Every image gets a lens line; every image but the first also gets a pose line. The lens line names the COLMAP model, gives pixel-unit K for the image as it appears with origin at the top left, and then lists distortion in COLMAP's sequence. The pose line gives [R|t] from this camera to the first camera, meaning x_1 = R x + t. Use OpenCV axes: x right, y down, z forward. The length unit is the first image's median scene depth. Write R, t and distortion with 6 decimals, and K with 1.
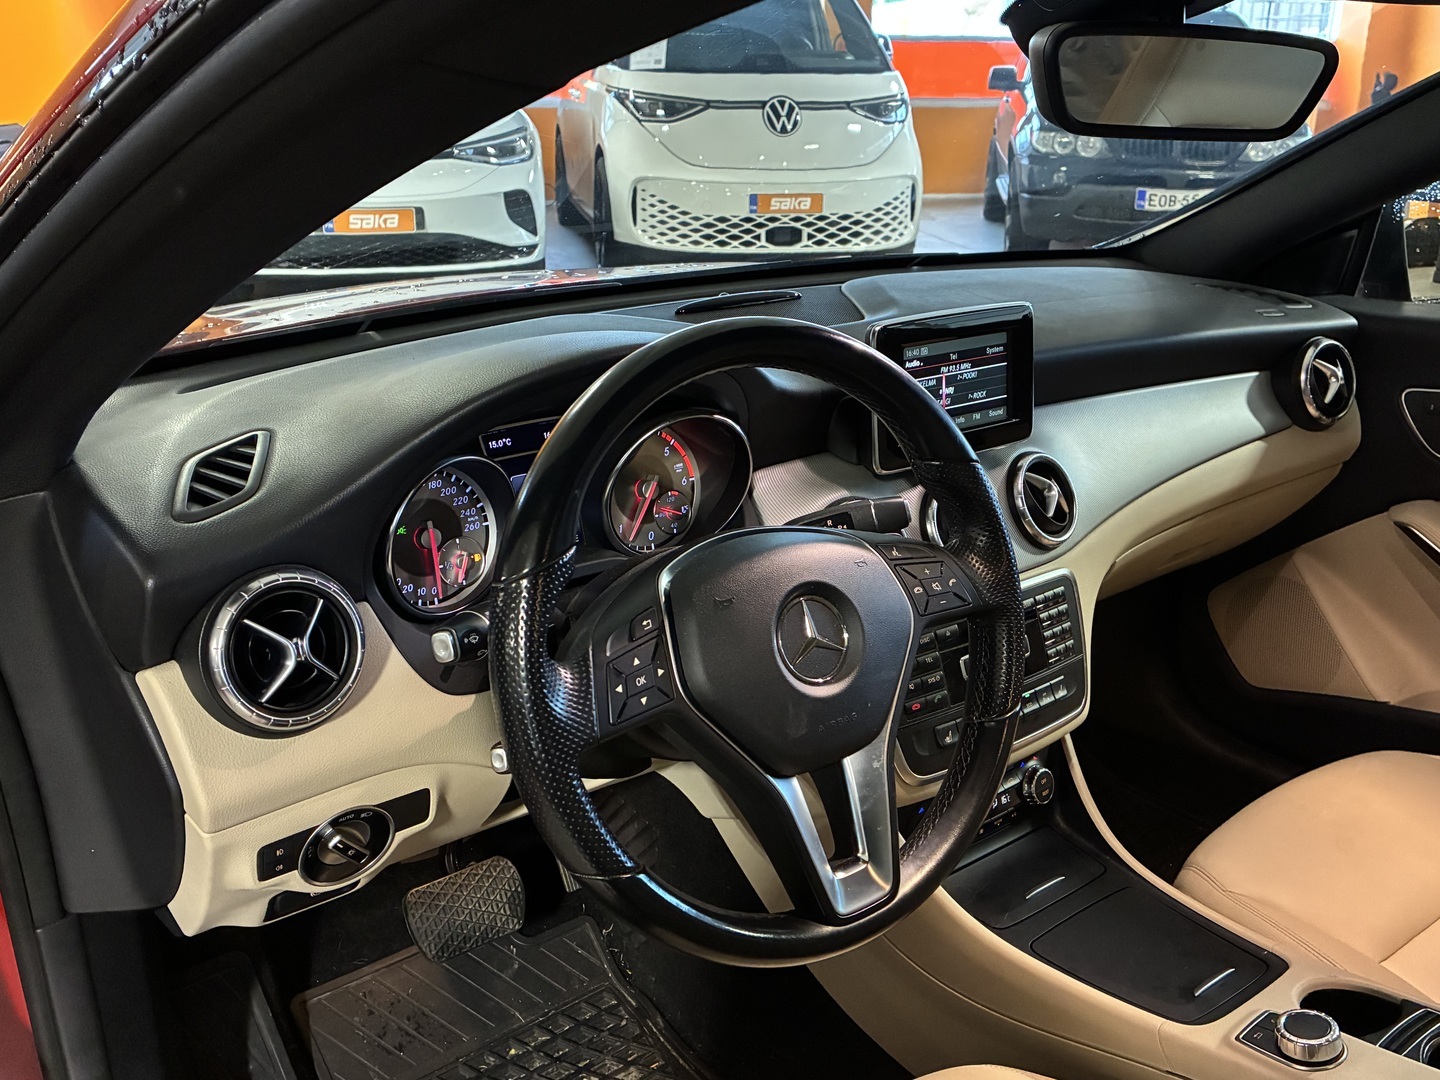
lens RADIAL K [[1241.8, 0, 720.0], [0, 1241.8, 540.0], [0, 0, 1]] dist [-0.012076, -0.004050]
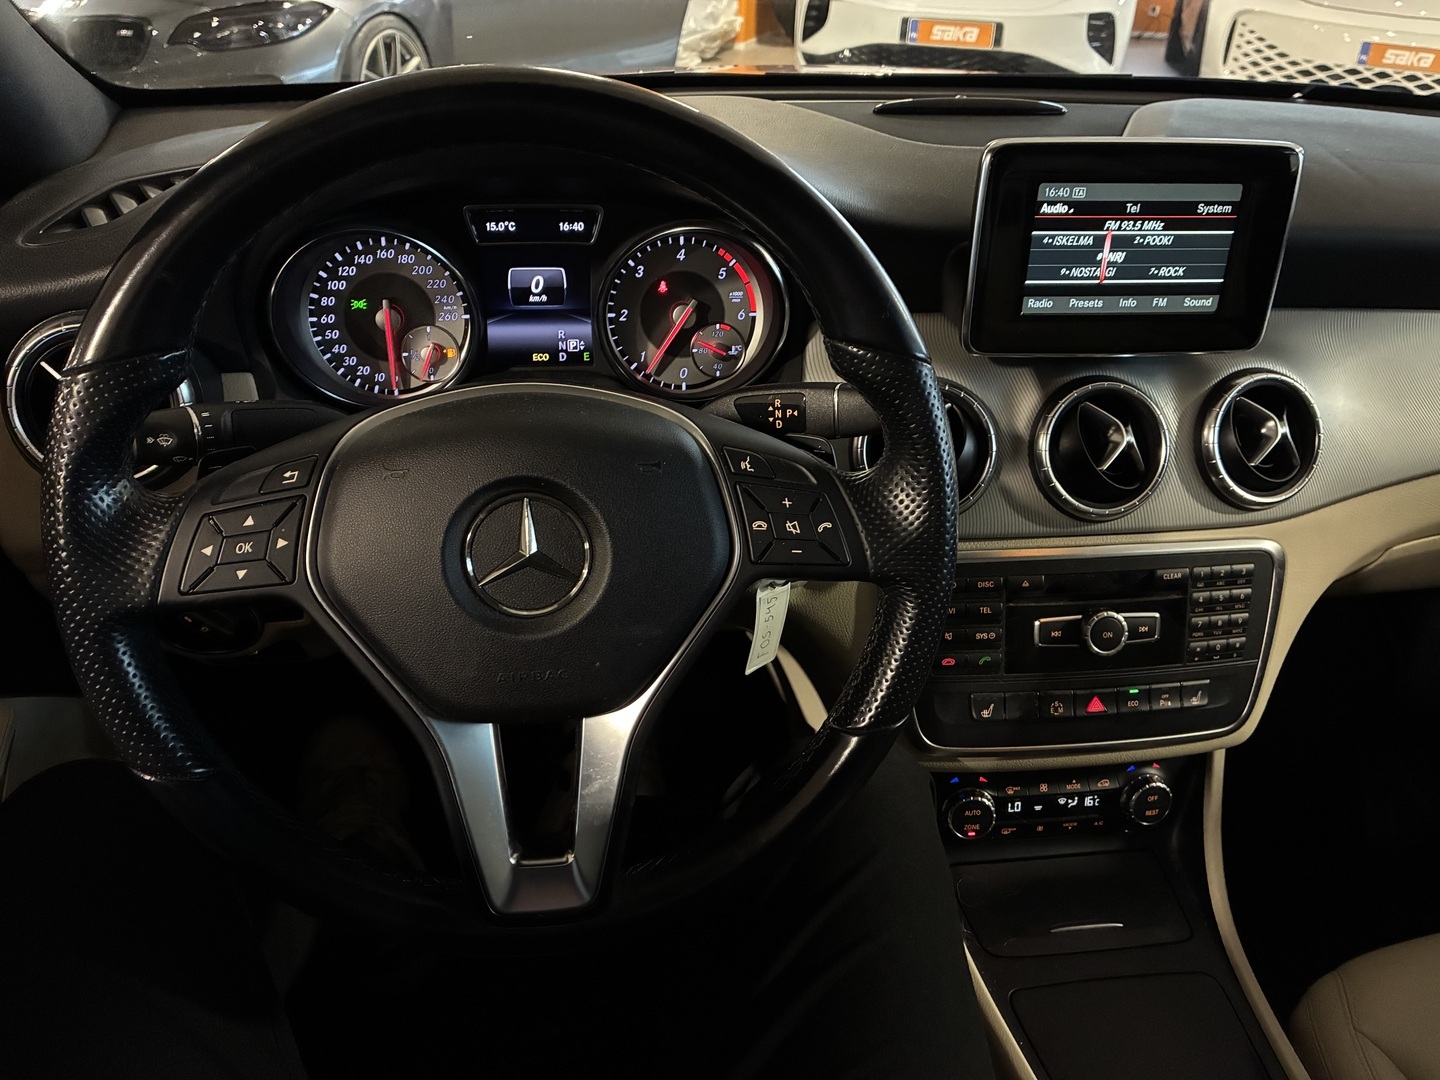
lens RADIAL K [[1082.1, 0, 720.0], [0, 1082.1, 540.0], [0, 0, 1]] dist [0.005264, 0.001532]
pose [[0.874112, 0.272435, -0.402128, 0.271509], [-0.197502, 0.955717, 0.218169, -0.055109], [0.443758, -0.111283, 0.889210, 0.325935]]
